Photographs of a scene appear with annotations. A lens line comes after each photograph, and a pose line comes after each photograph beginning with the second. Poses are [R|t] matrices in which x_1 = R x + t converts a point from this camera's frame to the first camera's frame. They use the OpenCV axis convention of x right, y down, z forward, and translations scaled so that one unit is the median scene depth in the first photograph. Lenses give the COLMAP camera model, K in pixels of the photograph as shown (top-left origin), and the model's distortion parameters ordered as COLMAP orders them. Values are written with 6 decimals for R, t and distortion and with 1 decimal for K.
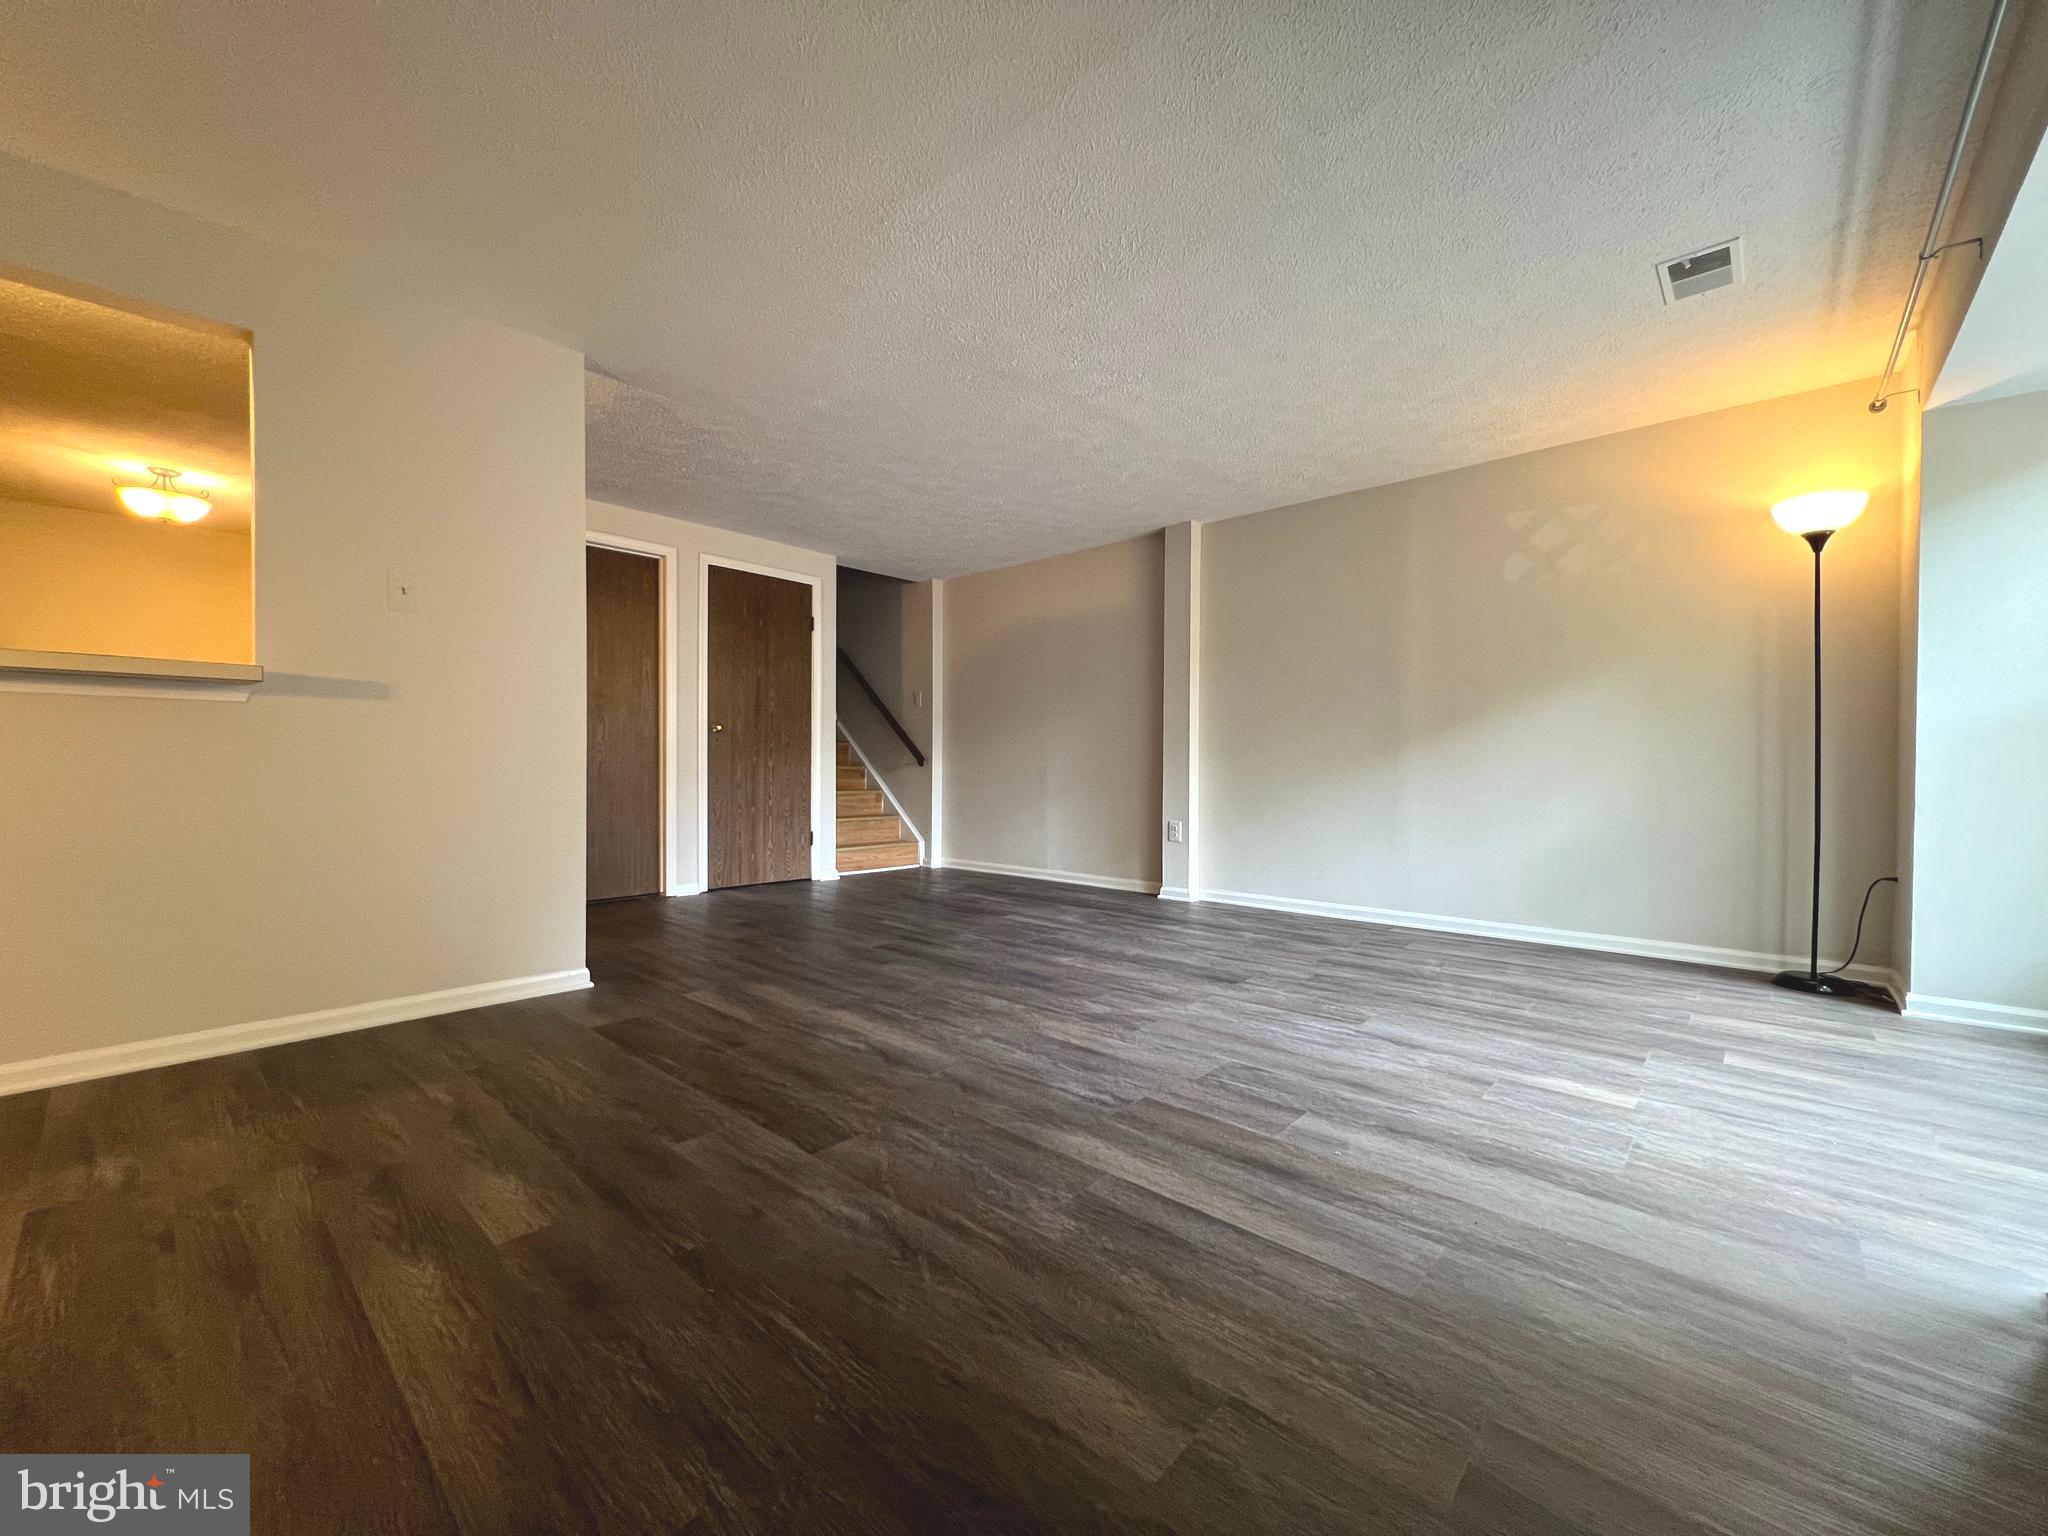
lens RADIAL K [[821.9, 0, 1022.2], [0, 821.9, 772.4], [0, 0, 1]] dist [-0.002221, 0.000278]
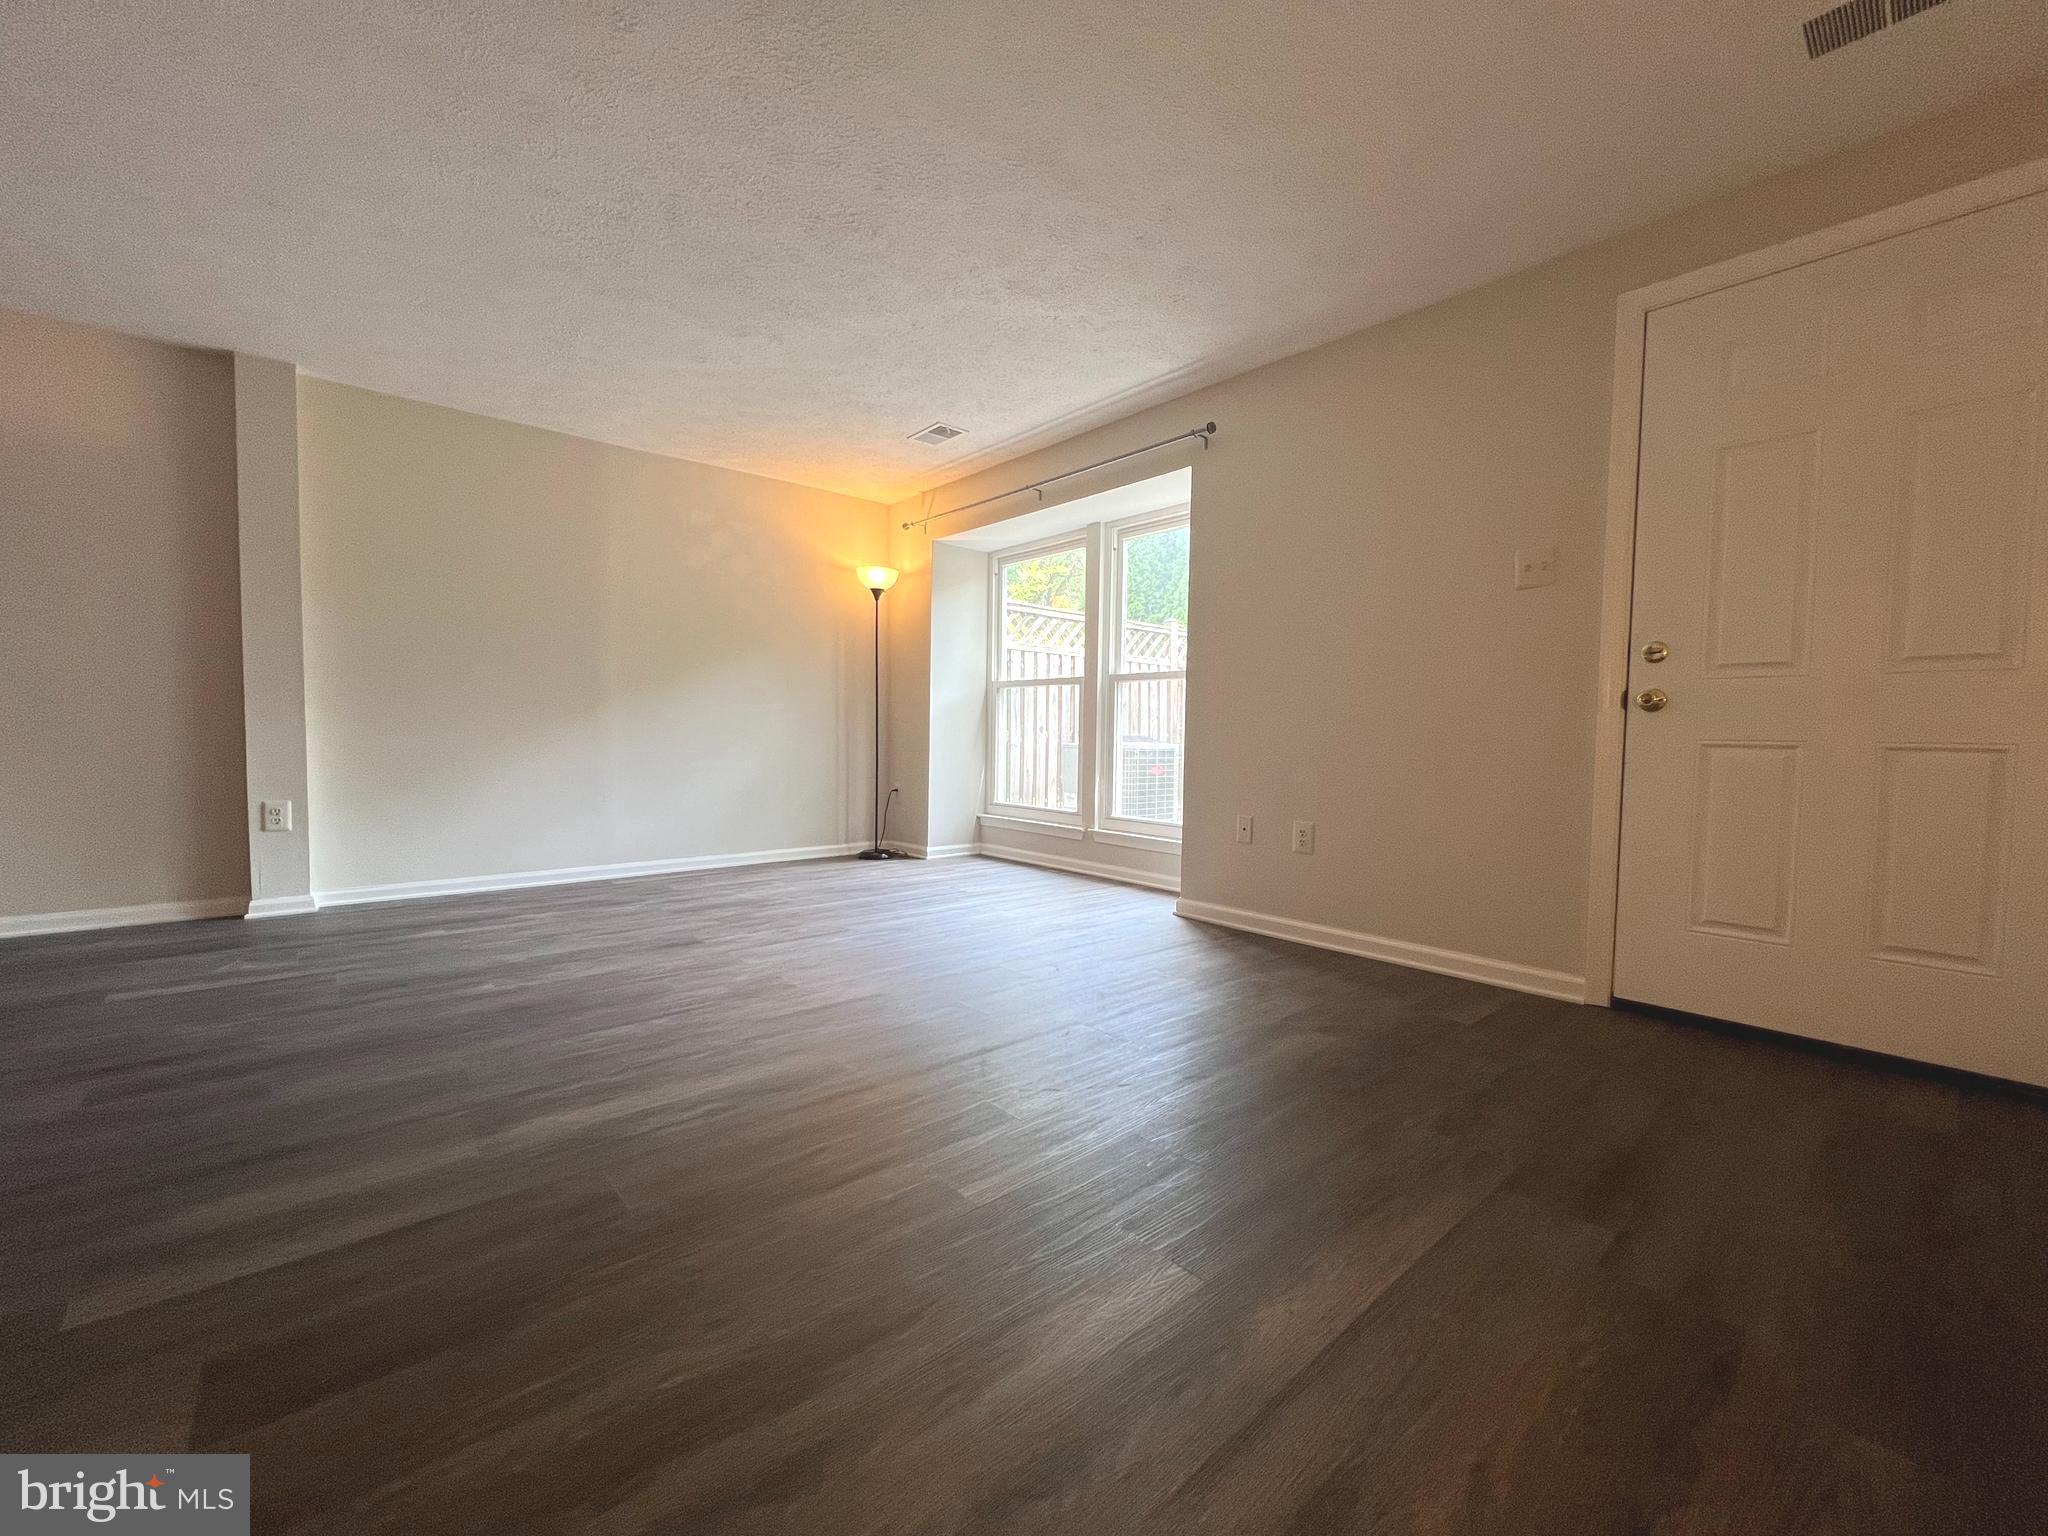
lens RADIAL K [[821.9, 0, 1022.2], [0, 821.9, 772.4], [0, 0, 1]] dist [-0.002221, 0.000278]
pose [[0.113485, -0.050613, 0.992250, -0.700223], [-0.004963, 0.998660, 0.051508, -0.003849], [-0.993527, -0.010770, 0.113082, 0.512767]]
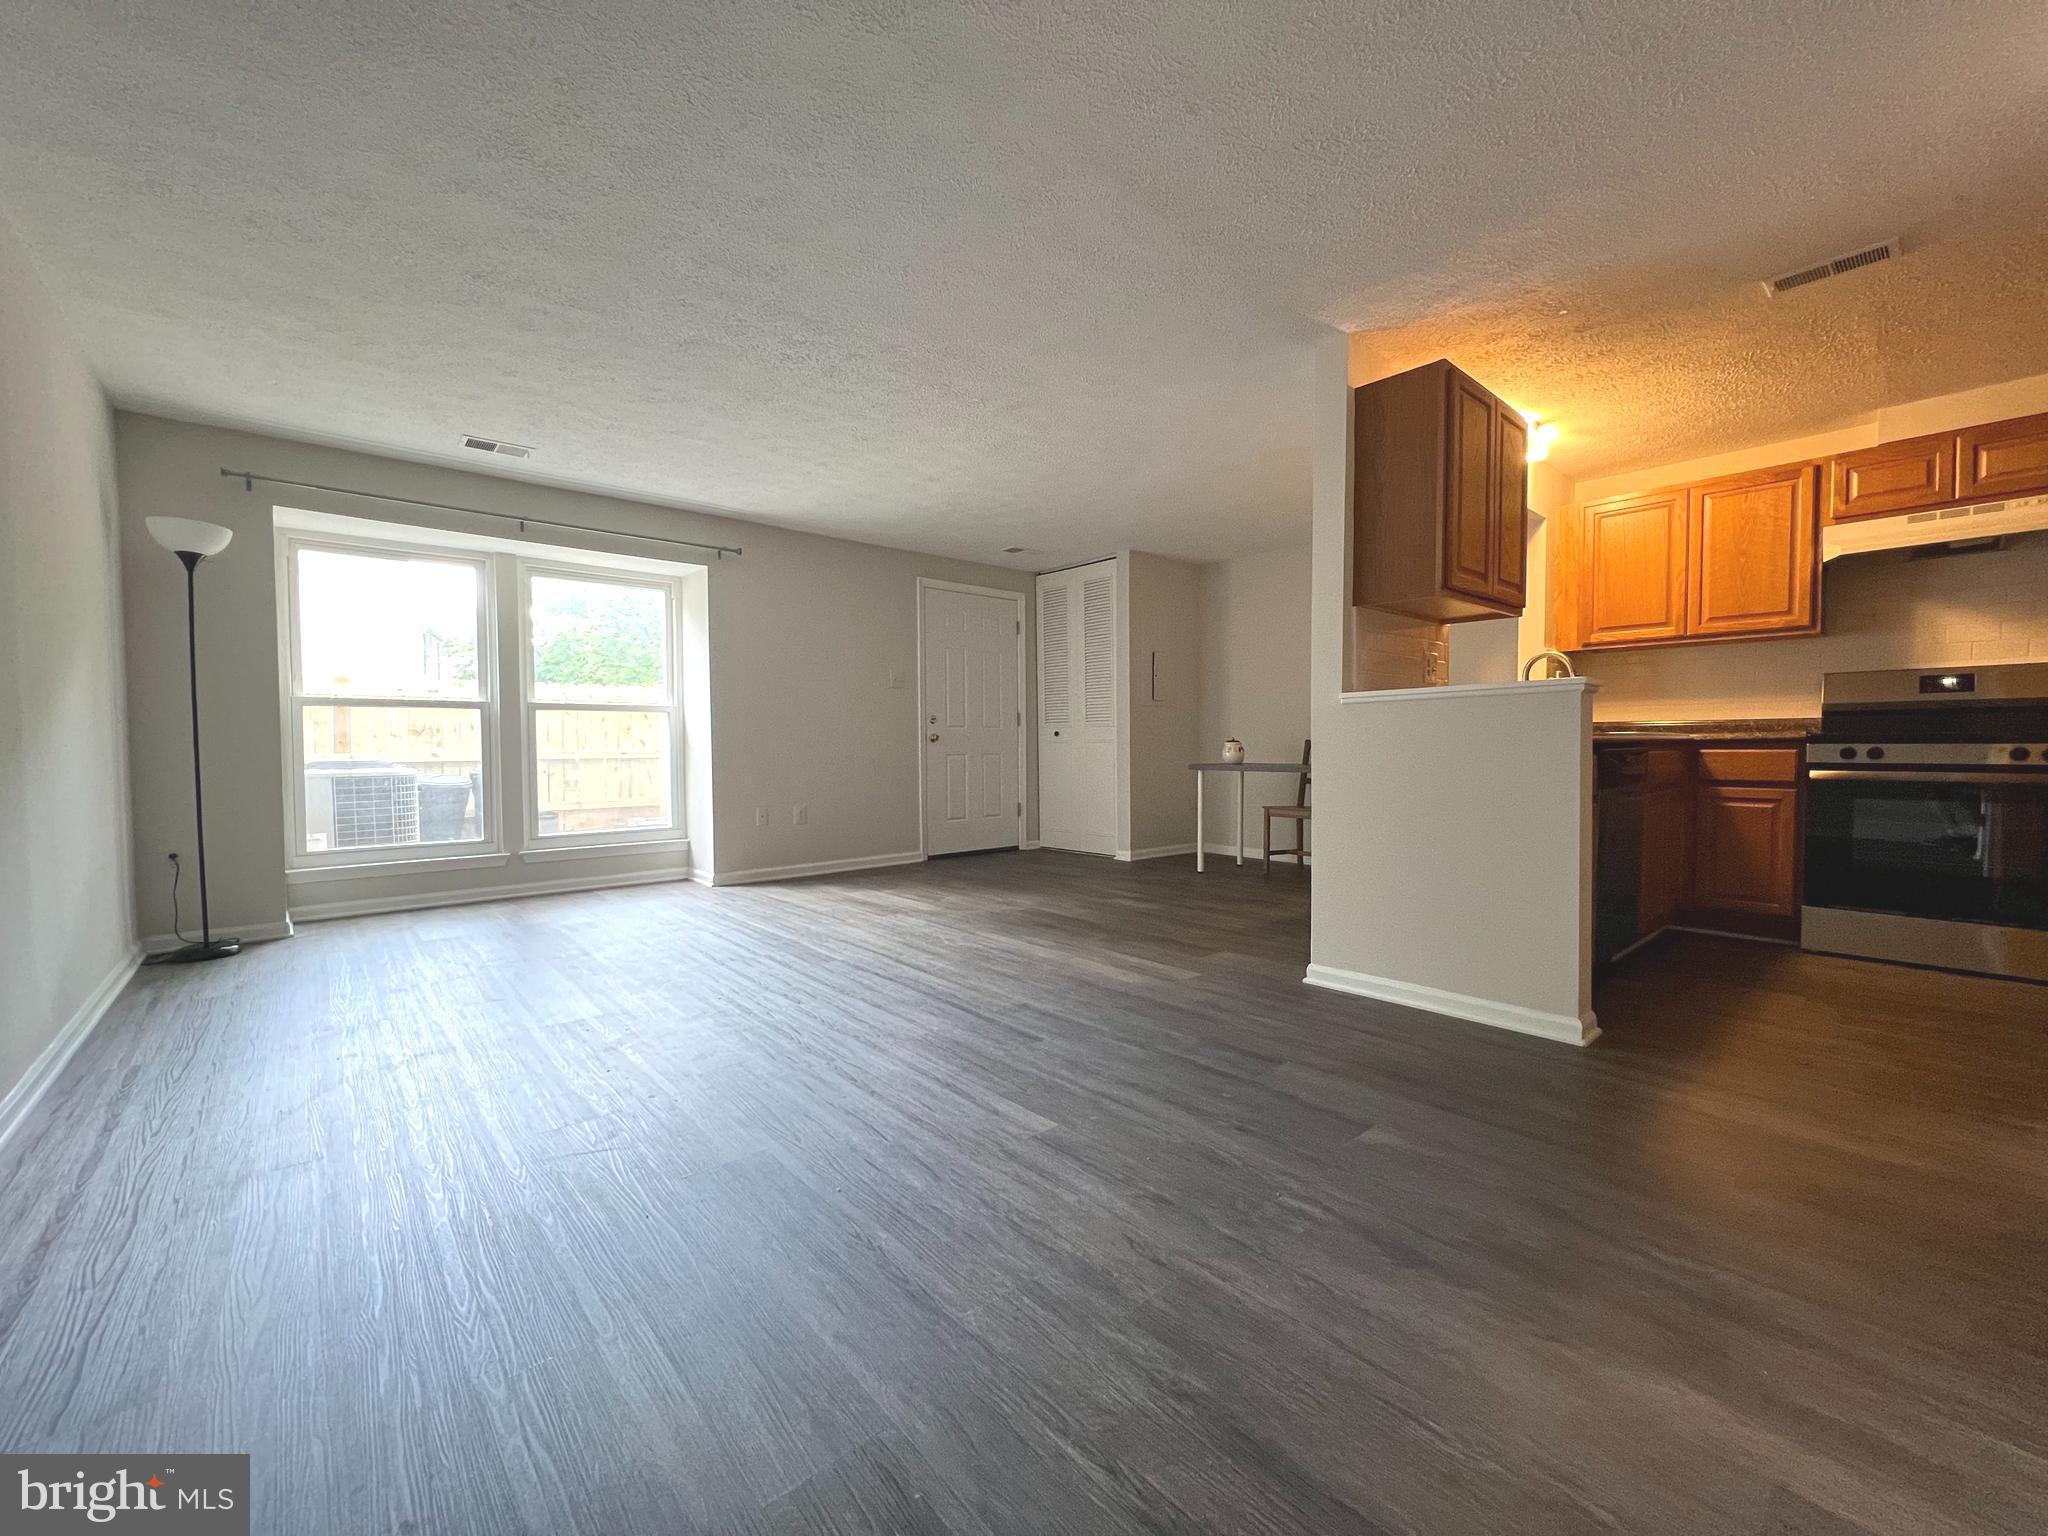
lens RADIAL K [[821.9, 0, 1022.2], [0, 821.9, 772.4], [0, 0, 1]] dist [-0.002221, 0.000278]
pose [[-0.993236, -0.000672, 0.116110, -0.301584], [0.004319, 0.999077, 0.042729, -0.035342], [-0.116032, 0.042941, -0.992317, 2.019526]]
